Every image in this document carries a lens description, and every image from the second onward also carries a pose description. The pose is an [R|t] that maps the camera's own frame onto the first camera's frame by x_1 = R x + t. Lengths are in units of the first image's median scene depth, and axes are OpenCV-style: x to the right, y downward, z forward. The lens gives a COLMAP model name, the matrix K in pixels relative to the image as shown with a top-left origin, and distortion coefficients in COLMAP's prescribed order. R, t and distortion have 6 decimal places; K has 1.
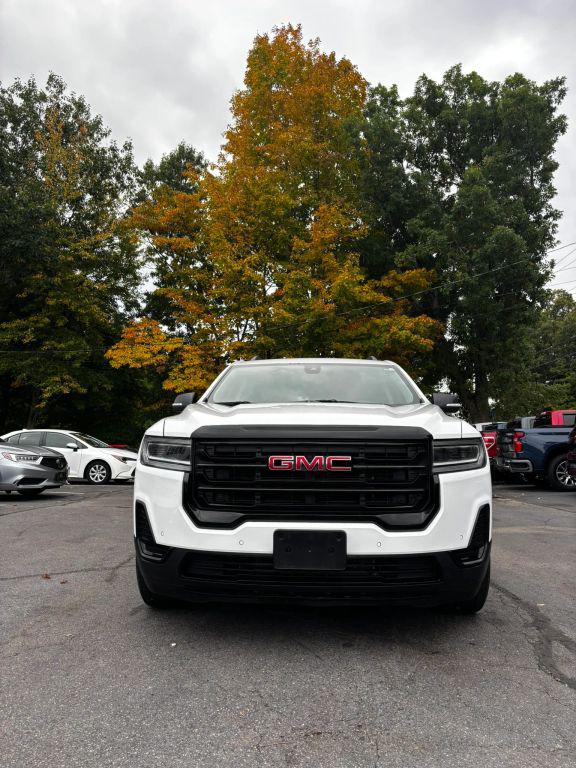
lens RADIAL K [[583.5, 0, 287.7], [0, 583.5, 388.7], [0, 0, 1]] dist [0.071035, -0.094642]
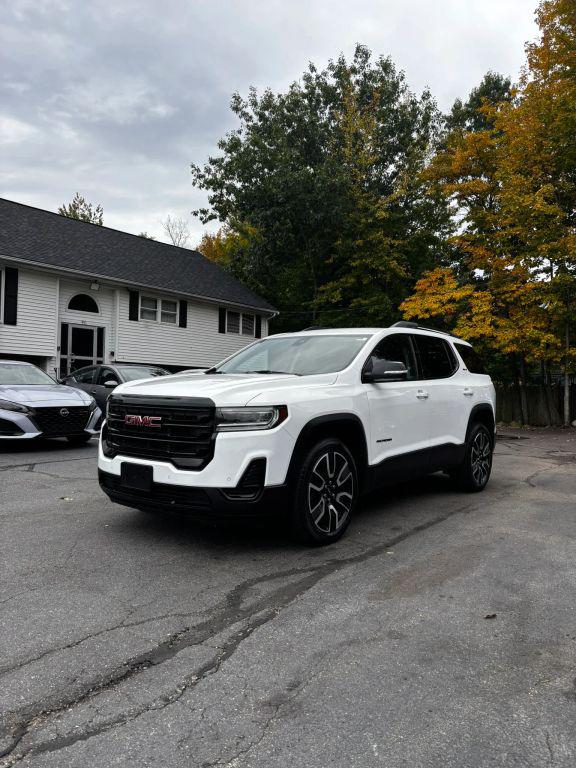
lens RADIAL K [[588.7, 0, 288.0], [0, 588.7, 384.0], [0, 0, 1]] dist [0.038758, -0.004614]
pose [[0.811490, 0.010510, -0.584272, 0.153416], [0.041310, 0.996305, 0.075297, -0.008114], [0.582905, -0.085239, 0.808057, -0.000119]]
